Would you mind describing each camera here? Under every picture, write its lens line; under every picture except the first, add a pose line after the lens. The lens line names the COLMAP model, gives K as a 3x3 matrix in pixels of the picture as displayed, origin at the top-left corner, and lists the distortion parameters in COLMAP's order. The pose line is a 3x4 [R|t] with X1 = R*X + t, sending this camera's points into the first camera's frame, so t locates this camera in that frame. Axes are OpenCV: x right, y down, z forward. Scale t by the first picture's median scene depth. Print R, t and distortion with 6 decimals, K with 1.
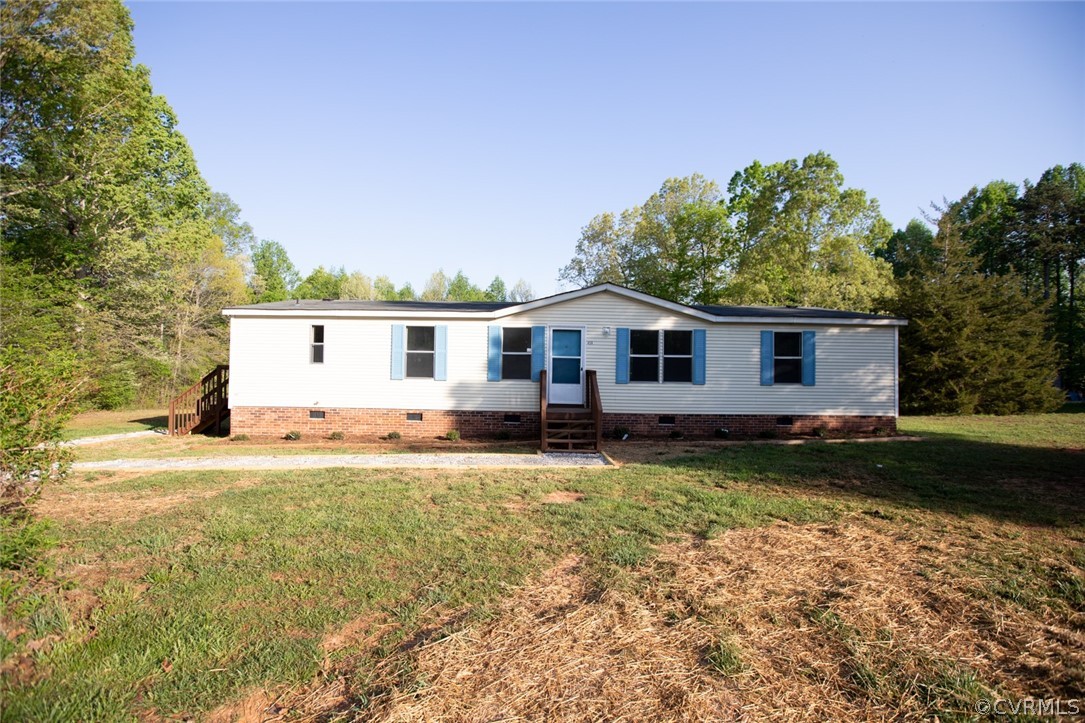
lens RADIAL K [[494.6, 0, 539.6], [0, 494.6, 364.7], [0, 0, 1]] dist [-0.050184, 0.013251]
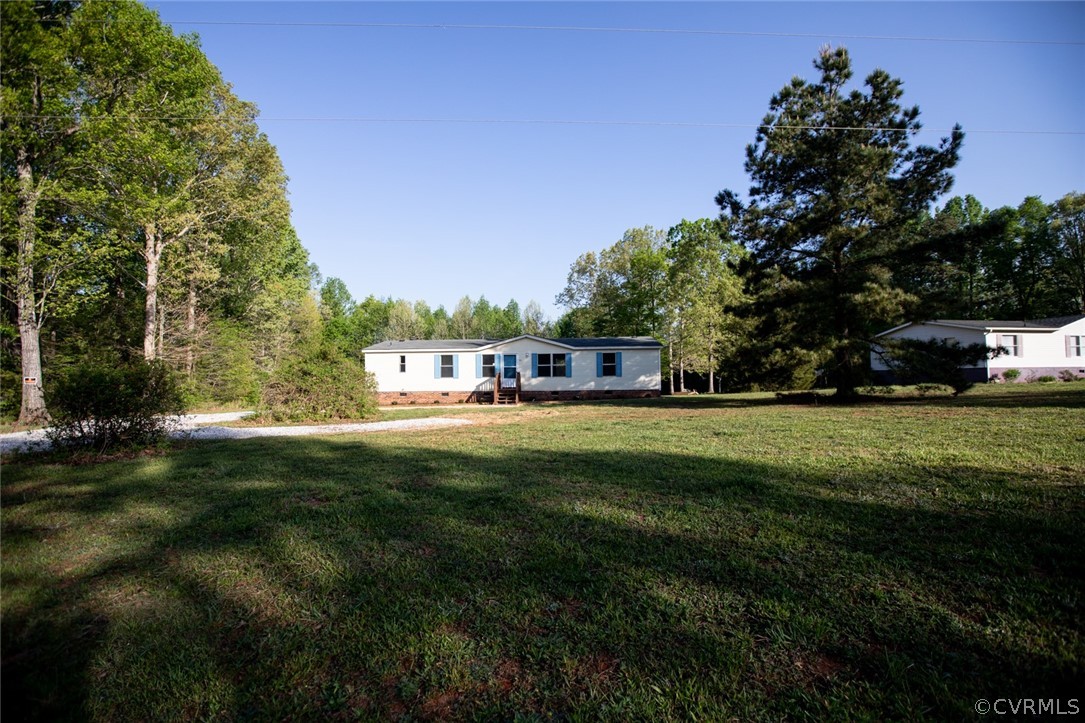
lens RADIAL K [[494.6, 0, 541.6], [0, 494.6, 362.1], [0, 0, 1]] dist [-0.050184, 0.013251]
pose [[0.997572, -0.027209, -0.064105, 0.343857], [0.026266, 0.999535, -0.015504, 0.002594], [0.064497, 0.013782, 0.997823, -1.257797]]
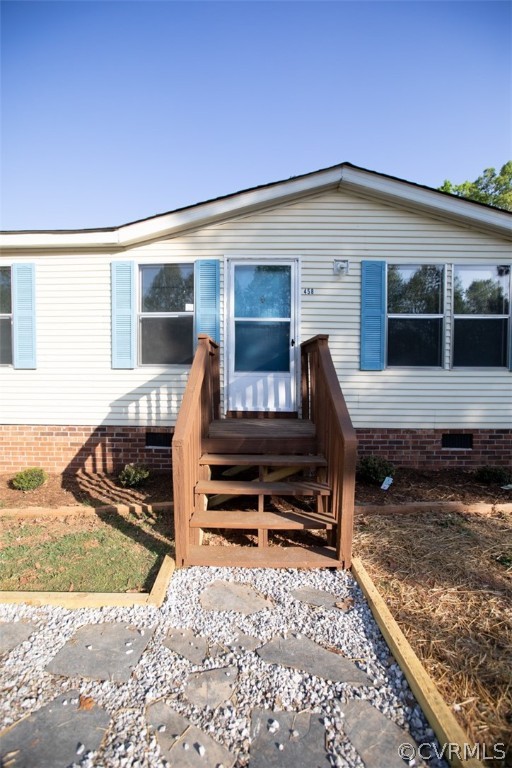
lens RADIAL K [[350.1, 0, 256.2], [0, 350.1, 381.8], [0, 0, 1]] dist [-0.050184, 0.013251]
pose [[0.999846, -0.007982, -0.015618, 0.052786], [0.008448, 0.999515, 0.029978, 0.037916], [0.015371, -0.030106, 0.999429, 0.634841]]
